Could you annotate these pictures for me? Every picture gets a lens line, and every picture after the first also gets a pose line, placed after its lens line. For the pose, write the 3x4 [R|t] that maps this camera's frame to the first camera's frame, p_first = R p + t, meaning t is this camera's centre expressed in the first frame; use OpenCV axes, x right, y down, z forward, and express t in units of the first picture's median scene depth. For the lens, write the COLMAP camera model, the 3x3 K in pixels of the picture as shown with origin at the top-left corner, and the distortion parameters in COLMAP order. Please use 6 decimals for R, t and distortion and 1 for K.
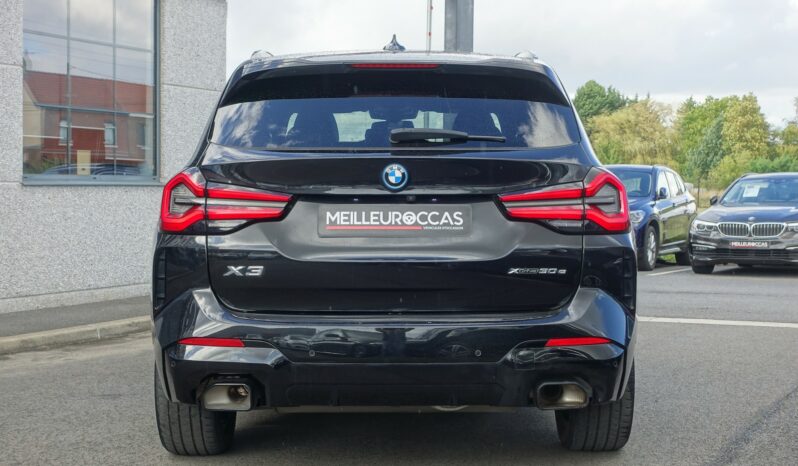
lens RADIAL K [[1200.4, 0, 399.0], [0, 1200.4, 233.0], [0, 0, 1]] dist [-0.004984, -0.019486]
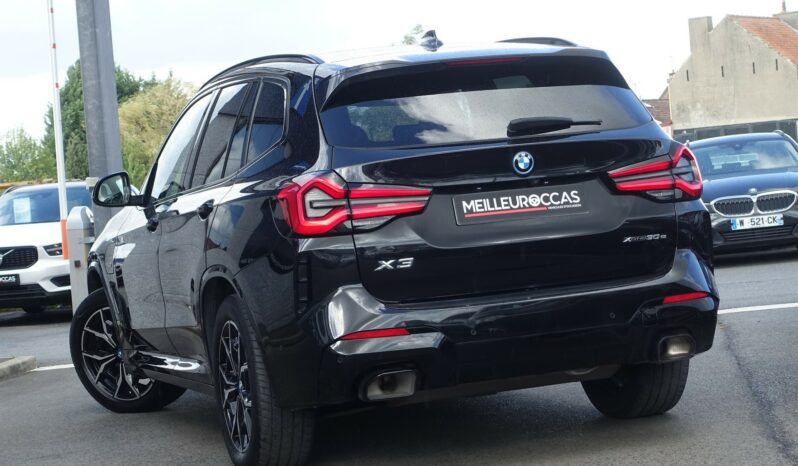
lens RADIAL K [[1790.9, 0, 399.0], [0, 1790.9, 233.0], [0, 0, 1]] dist [-0.092249, -0.395137]
pose [[0.942199, -0.093710, 0.321682, -0.629256], [0.102451, 0.994685, -0.010312, 0.021029], [-0.319006, 0.042672, 0.946792, -0.490088]]
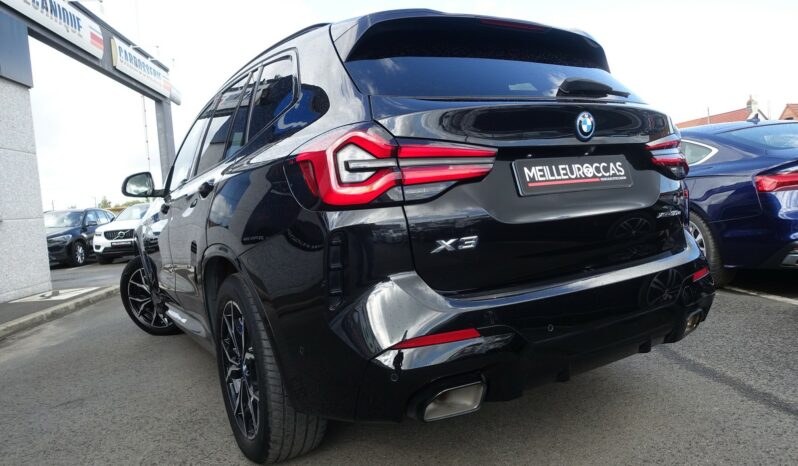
lens RADIAL K [[543.2, 0, 399.0], [0, 543.2, 233.0], [0, 0, 1]] dist [-0.007437, 0.000529]
pose [[0.853026, -0.103865, 0.511428, -0.350961], [0.104640, 0.994134, 0.027366, 0.009891], [-0.511271, 0.030172, 0.858890, 0.703181]]
